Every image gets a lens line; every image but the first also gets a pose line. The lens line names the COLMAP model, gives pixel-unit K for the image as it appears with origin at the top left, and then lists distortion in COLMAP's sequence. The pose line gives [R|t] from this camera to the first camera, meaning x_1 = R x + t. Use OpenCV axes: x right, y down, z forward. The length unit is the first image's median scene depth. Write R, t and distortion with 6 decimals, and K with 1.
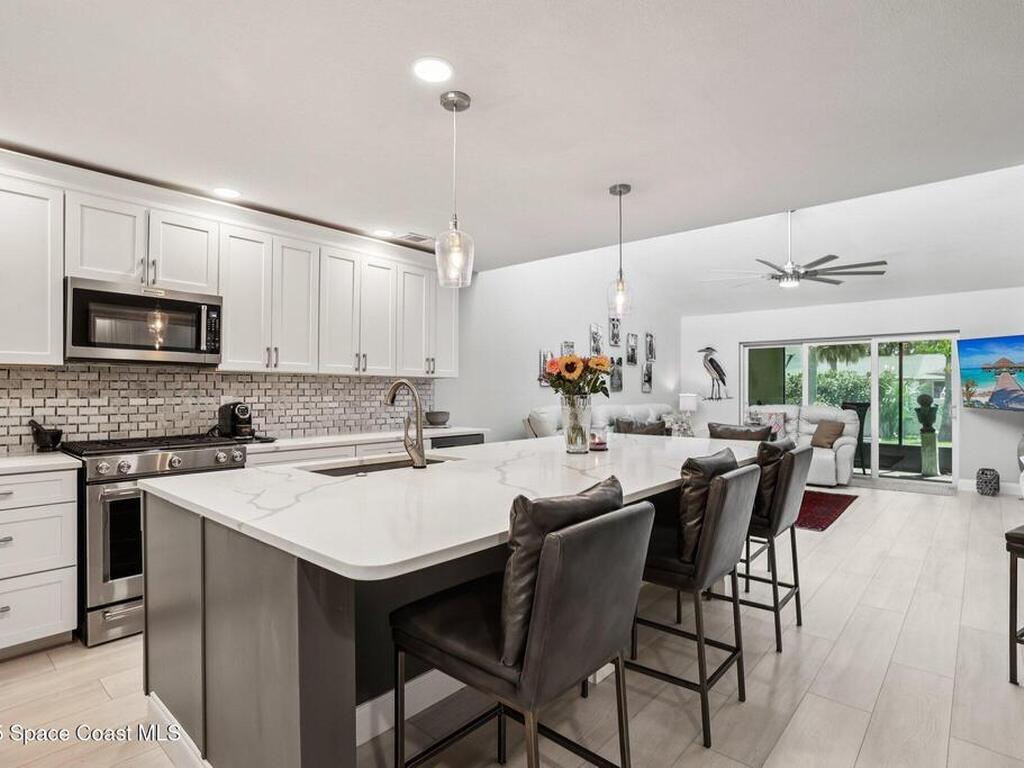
lens RADIAL K [[558.5, 0, 512.0], [0, 558.5, 384.0], [0, 0, 1]] dist [0.014064, 0.000004]
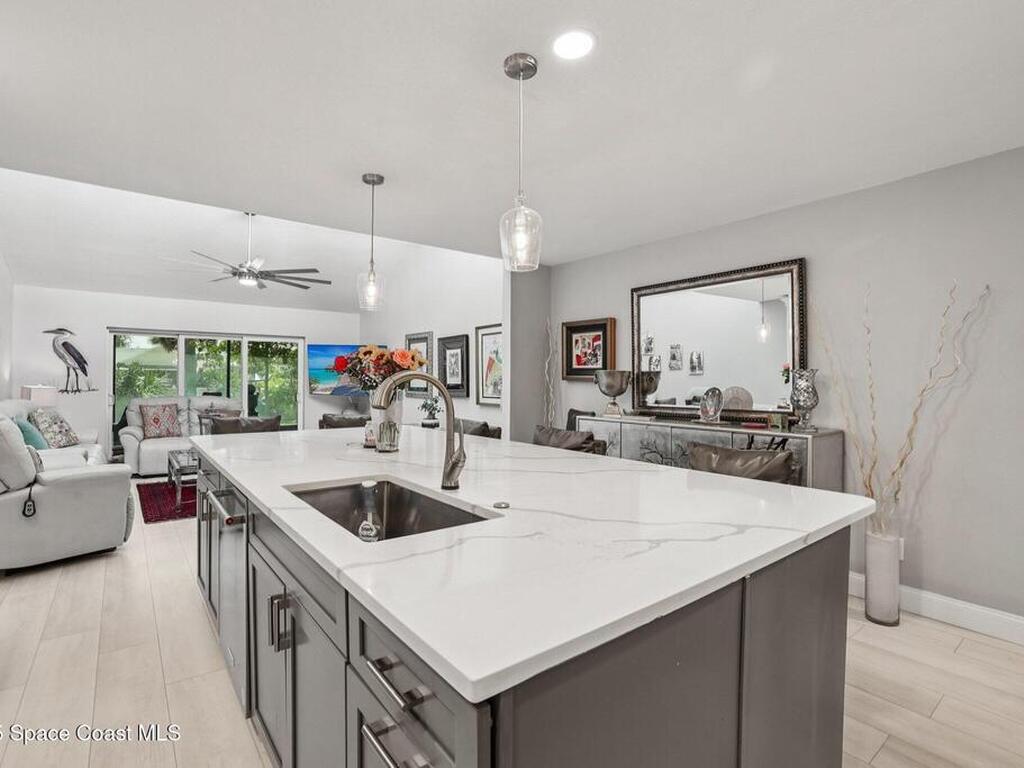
lens RADIAL K [[504.7, 0, 512.0], [0, 504.7, 384.0], [0, 0, 1]] dist [-0.020677, 0.000845]
pose [[0.212231, -0.002682, 0.977216, -0.267098], [-0.015091, 0.999868, 0.006021, 0.001458], [-0.977103, -0.016025, 0.212163, 0.249428]]
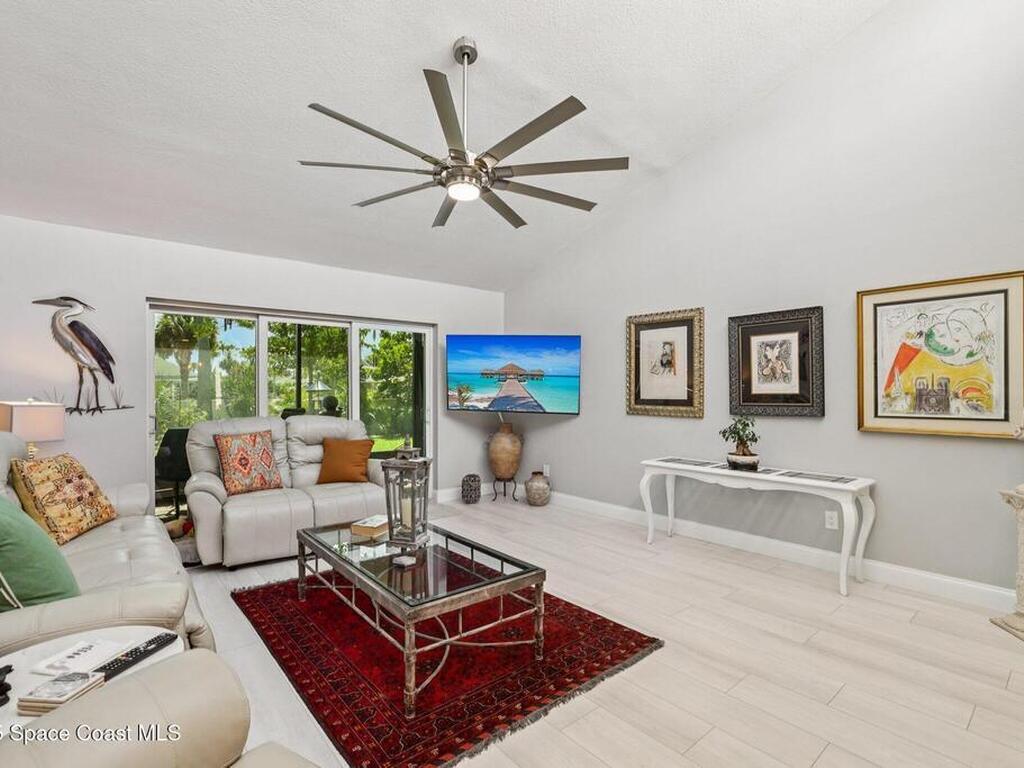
lens RADIAL K [[493.1, 0, 516.4], [0, 493.1, 398.5], [0, 0, 1]] dist [-0.022950, 0.000244]
pose [[0.167850, -0.013888, 0.985715, 0.033365], [-0.010364, 0.999821, 0.015852, 0.007874], [-0.985758, -0.012877, 0.167676, 0.709525]]
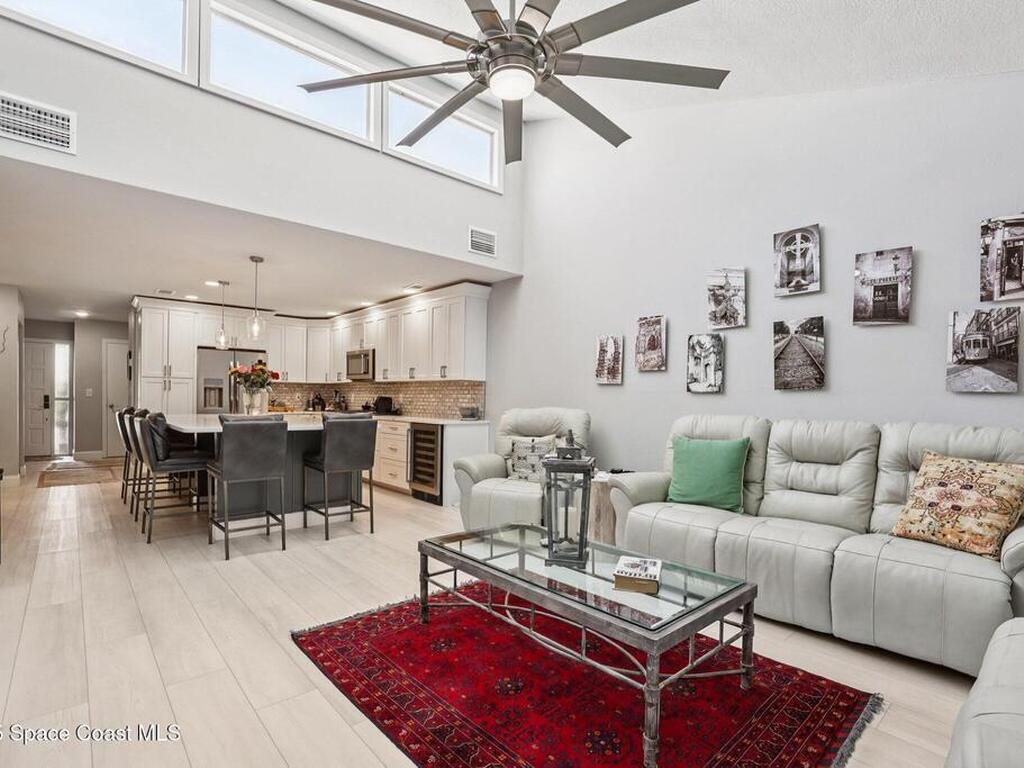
lens RADIAL K [[504.7, 0, 512.0], [0, 504.7, 384.0], [0, 0, 1]] dist [-0.020677, 0.000845]
pose [[-0.146200, -0.028160, -0.988854, 0.671158], [-0.000686, 0.999597, -0.028364, 0.020803], [0.989255, -0.003469, -0.146161, 0.857035]]
